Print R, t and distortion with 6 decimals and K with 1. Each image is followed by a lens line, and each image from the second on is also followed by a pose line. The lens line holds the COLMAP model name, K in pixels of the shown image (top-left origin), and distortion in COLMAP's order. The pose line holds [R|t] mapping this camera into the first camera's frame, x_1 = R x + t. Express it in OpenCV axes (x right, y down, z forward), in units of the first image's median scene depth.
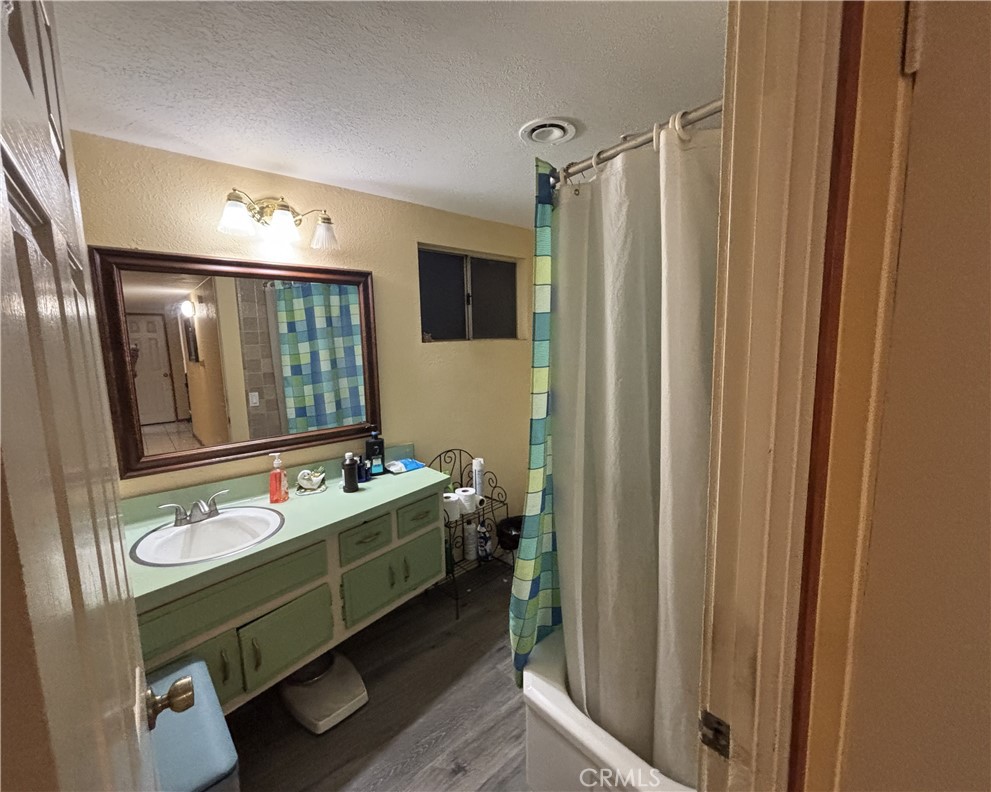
lens RADIAL K [[531.1, 0, 495.5], [0, 531.1, 396.0], [0, 0, 1]] dist [-0.015962, -0.001067]
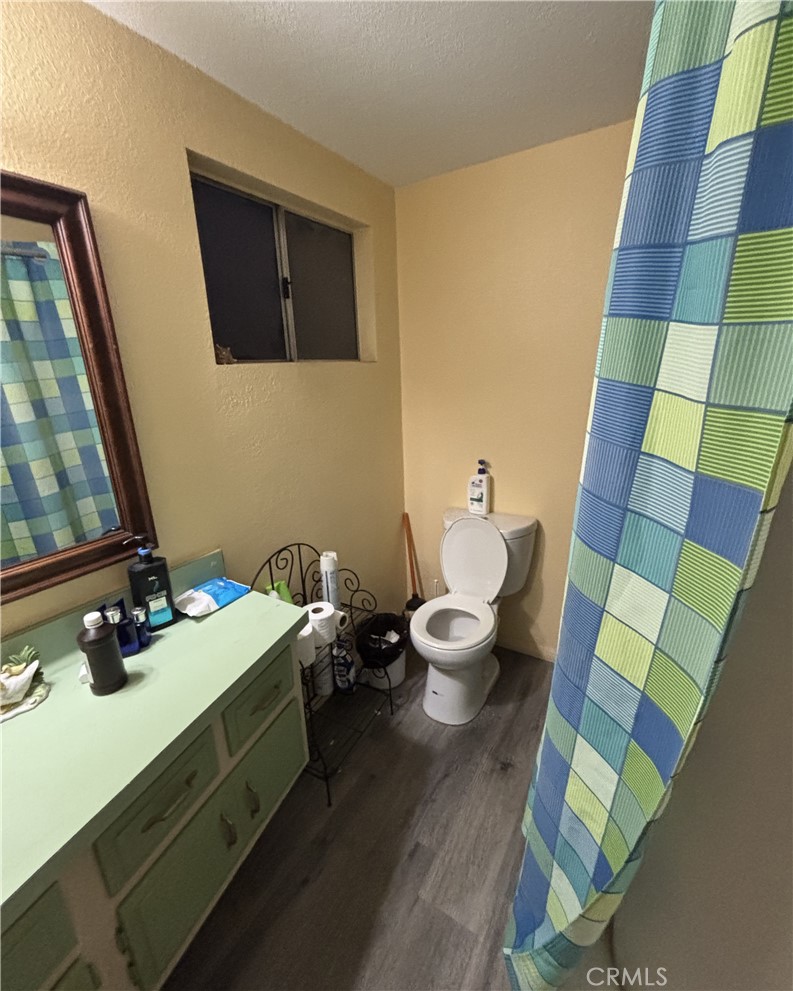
lens RADIAL K [[447.8, 0, 396.5], [0, 447.8, 495.5], [0, 0, 1]] dist [-0.039929, 0.021043]
pose [[0.944798, -0.099671, 0.312127, -0.116921], [0.046569, 0.983787, 0.173189, -0.038863], [-0.324328, -0.149093, 0.934121, 0.491964]]
